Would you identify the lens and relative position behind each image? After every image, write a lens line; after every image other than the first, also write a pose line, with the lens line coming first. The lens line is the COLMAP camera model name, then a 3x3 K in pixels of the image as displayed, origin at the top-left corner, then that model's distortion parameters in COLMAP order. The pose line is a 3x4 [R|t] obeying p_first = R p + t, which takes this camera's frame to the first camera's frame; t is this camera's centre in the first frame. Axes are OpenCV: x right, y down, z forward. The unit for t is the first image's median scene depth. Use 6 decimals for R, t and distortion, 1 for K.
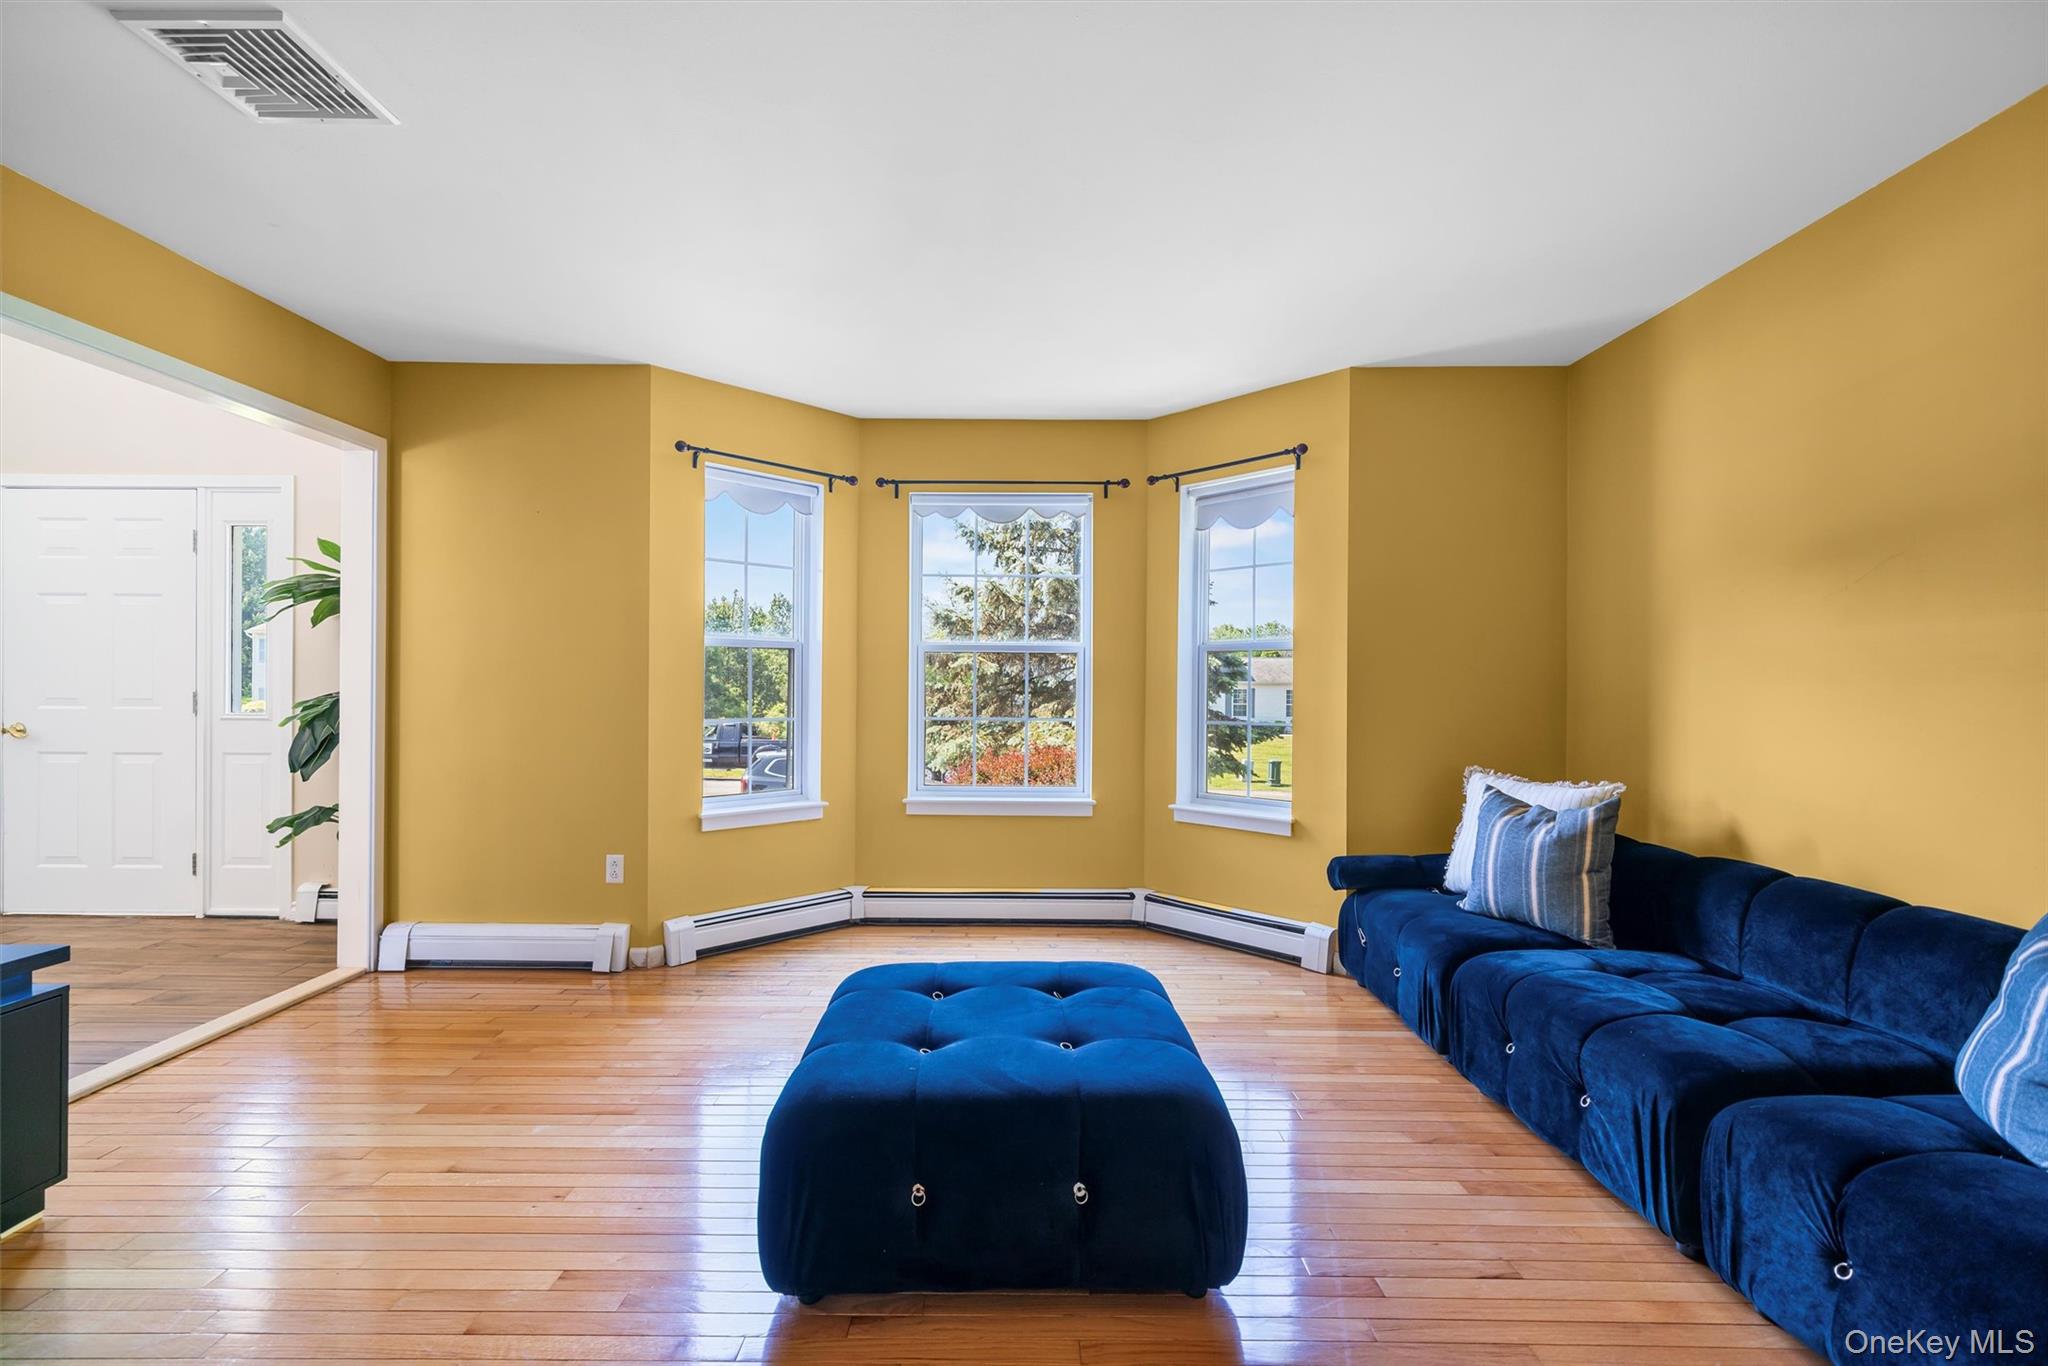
lens RADIAL K [[947.4, 0, 1034.4], [0, 947.4, 686.4], [0, 0, 1]] dist [0.000259, 0.002198]
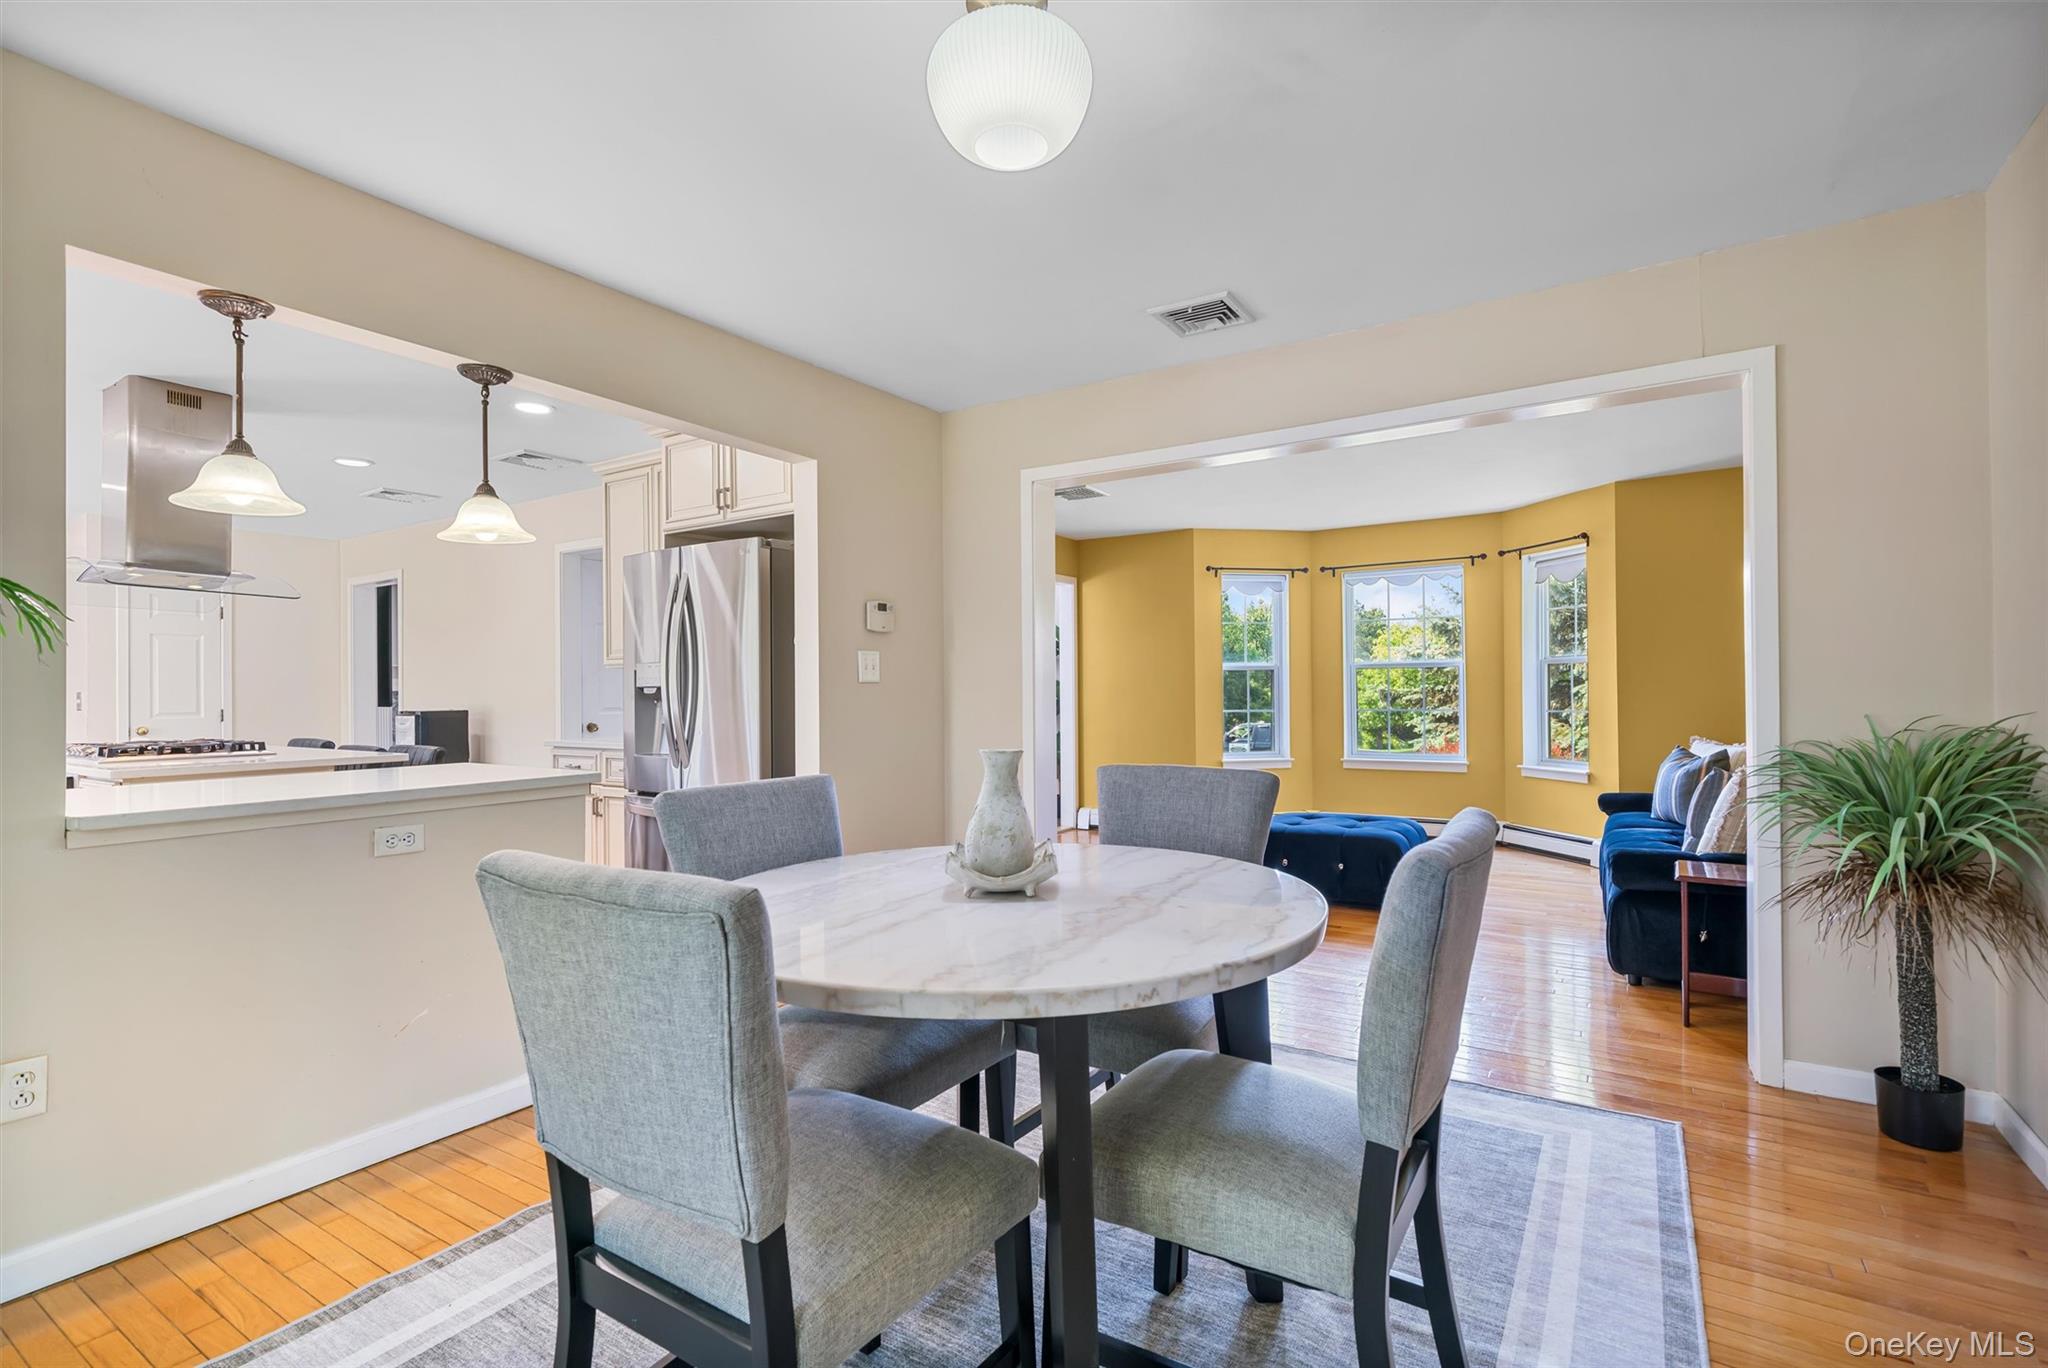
lens RADIAL K [[947.4, 0, 1016.8], [0, 947.4, 687.7], [0, 0, 1]] dist [0.000259, 0.002198]
pose [[0.840651, -0.017390, -0.541298, 0.324478], [0.016338, 0.999844, -0.006749, -0.003164], [0.541331, -0.003170, 0.840804, -0.800276]]
